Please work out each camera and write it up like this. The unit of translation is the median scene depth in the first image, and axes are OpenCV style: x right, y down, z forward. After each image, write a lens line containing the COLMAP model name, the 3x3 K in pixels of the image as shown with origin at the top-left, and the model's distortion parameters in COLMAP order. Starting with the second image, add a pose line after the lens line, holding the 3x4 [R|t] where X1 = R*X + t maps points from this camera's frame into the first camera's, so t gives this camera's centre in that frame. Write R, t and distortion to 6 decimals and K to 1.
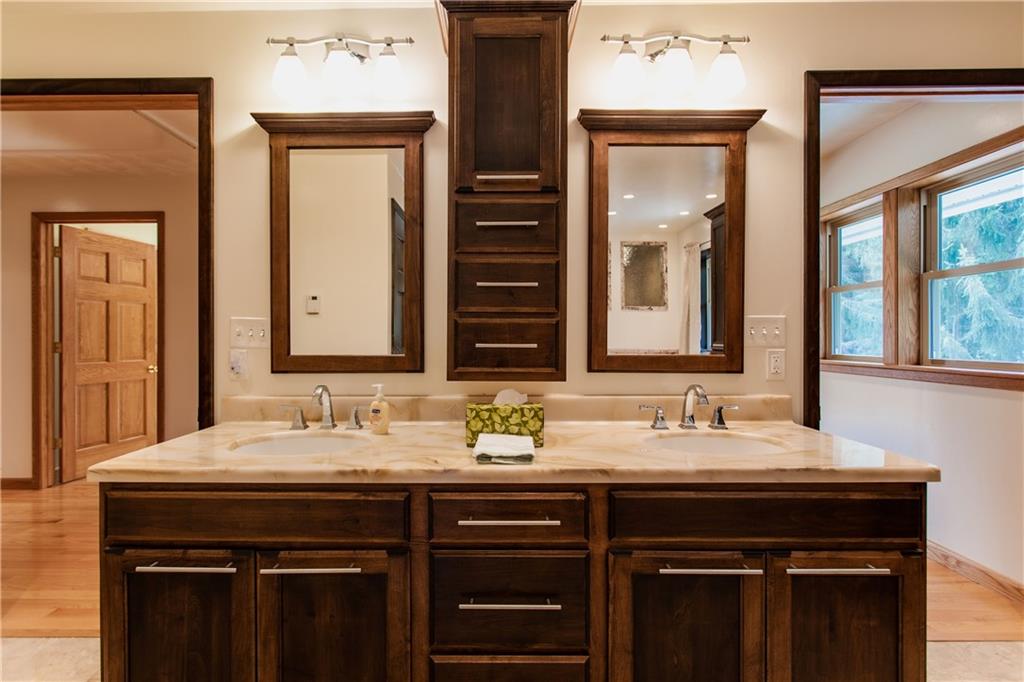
lens RADIAL K [[476.8, 0, 506.6], [0, 476.8, 337.4], [0, 0, 1]] dist [0.003138, 0.000244]
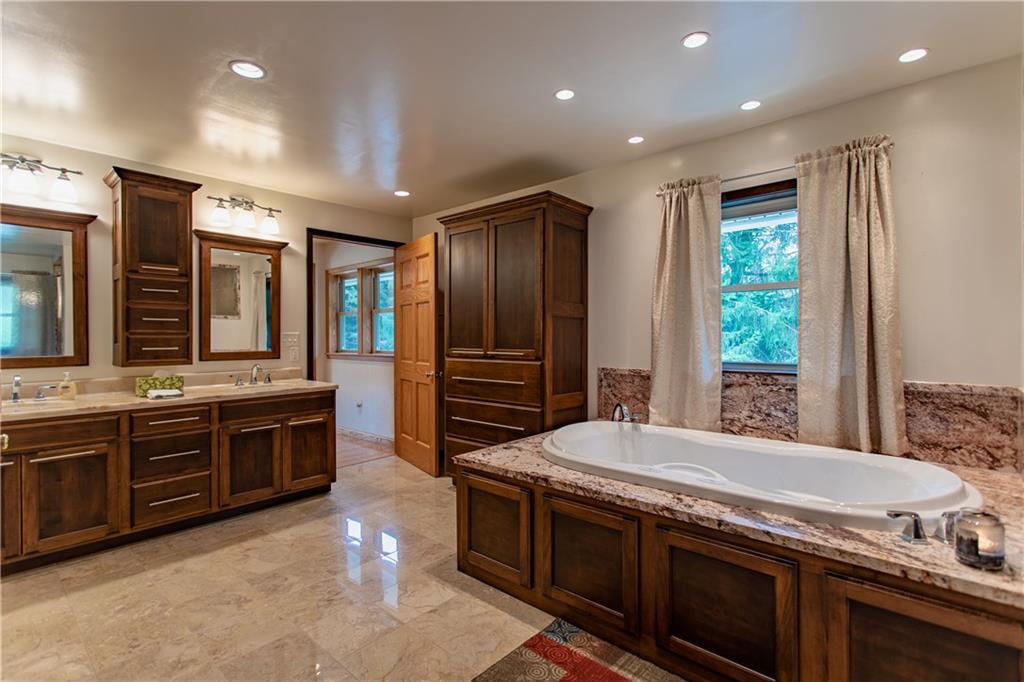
lens RADIAL K [[476.8, 0, 506.6], [0, 476.8, 337.4], [0, 0, 1]] dist [0.003138, 0.000244]
pose [[0.668544, -0.005351, 0.743654, -0.535583], [0.004058, 0.999985, 0.003547, -0.032737], [-0.743662, 0.000646, 0.668556, -1.511141]]
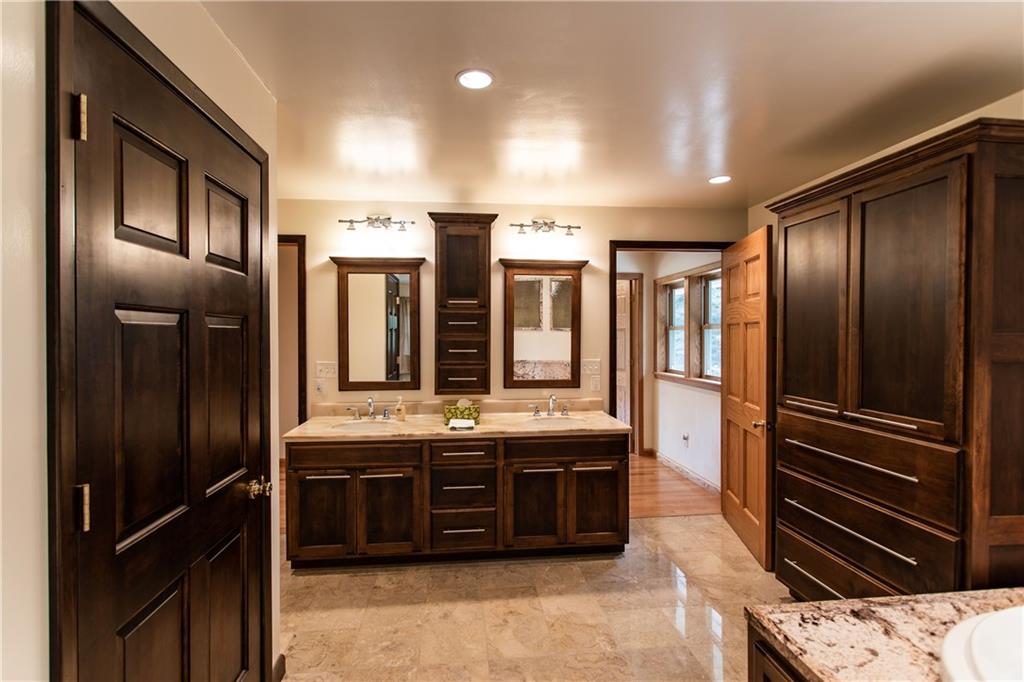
lens RADIAL K [[481.3, 0, 518.1], [0, 481.3, 336.5], [0, 0, 1]] dist [0.000954, 0.000374]
pose [[0.993520, -0.000661, 0.113651, 0.001762], [-0.000113, 0.999977, 0.006802, -0.189245], [-0.113653, -0.006771, 0.993497, -1.202475]]
